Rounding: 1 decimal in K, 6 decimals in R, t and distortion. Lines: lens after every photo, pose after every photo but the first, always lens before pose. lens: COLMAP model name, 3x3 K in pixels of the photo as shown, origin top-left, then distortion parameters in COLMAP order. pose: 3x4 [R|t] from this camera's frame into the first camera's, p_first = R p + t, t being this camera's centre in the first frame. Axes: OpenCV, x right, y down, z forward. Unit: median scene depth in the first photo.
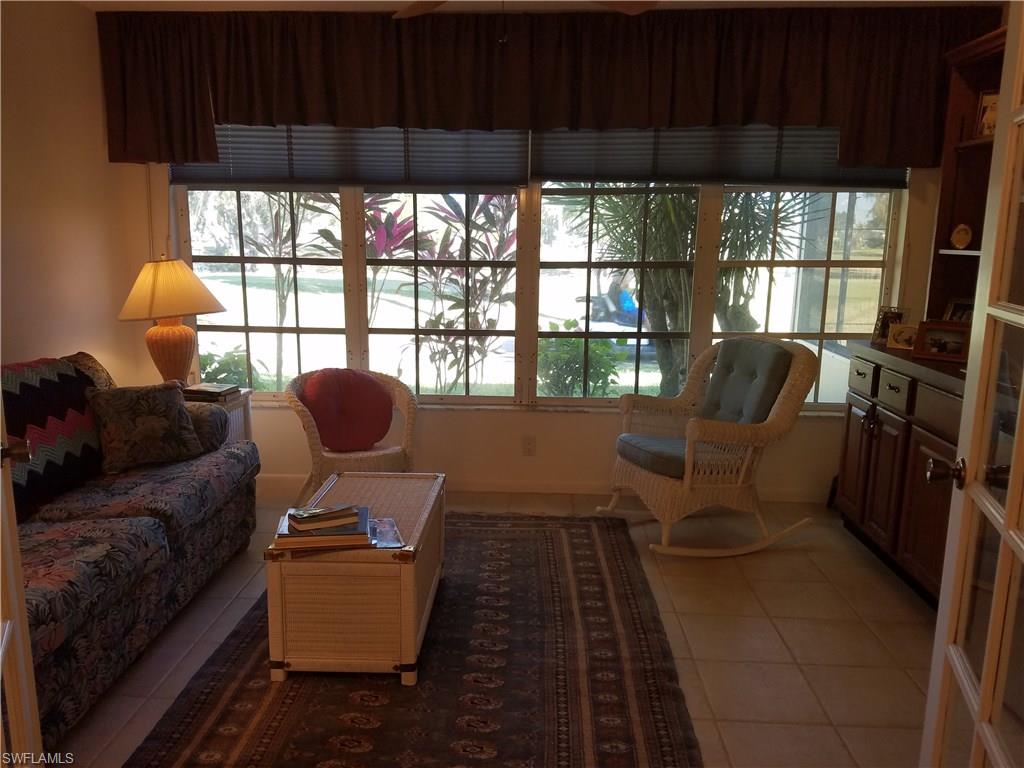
lens RADIAL K [[788.0, 0, 508.8], [0, 788.0, 388.9], [0, 0, 1]] dist [0.070371, -0.018946]
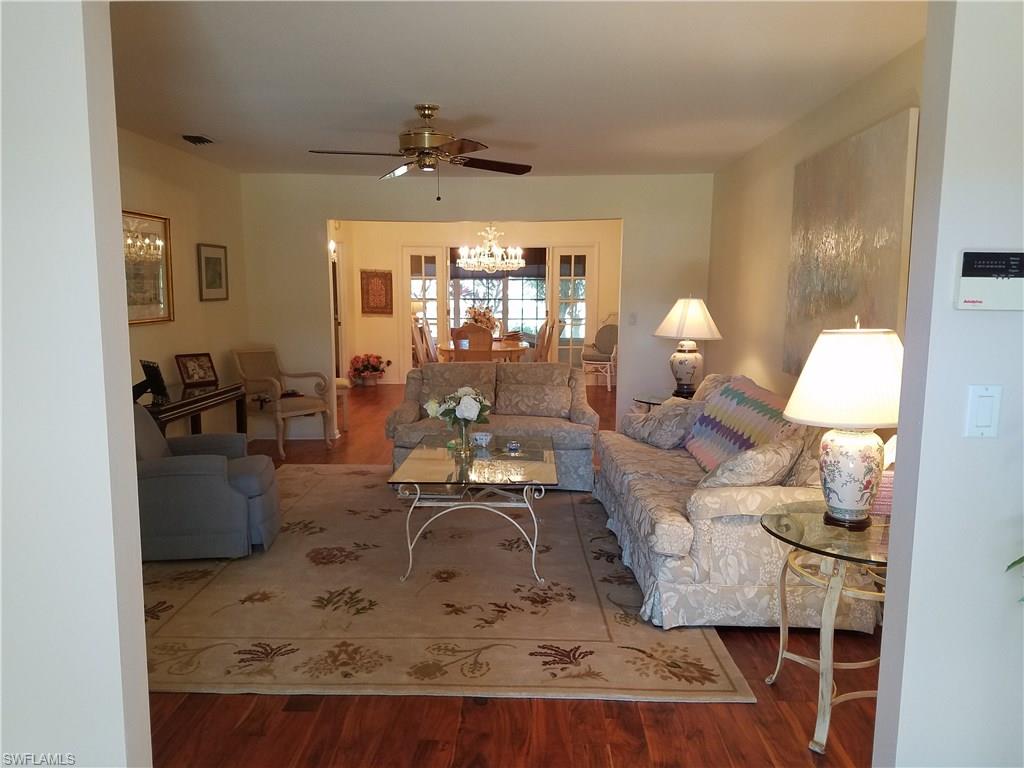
lens RADIAL K [[788.0, 0, 514.3], [0, 788.0, 397.6], [0, 0, 1]] dist [0.070371, -0.018946]
pose [[0.999916, -0.007119, 0.010803, 0.026076], [0.007556, 0.999132, -0.040973, 0.426659], [-0.010502, 0.041051, 0.999102, -2.509911]]
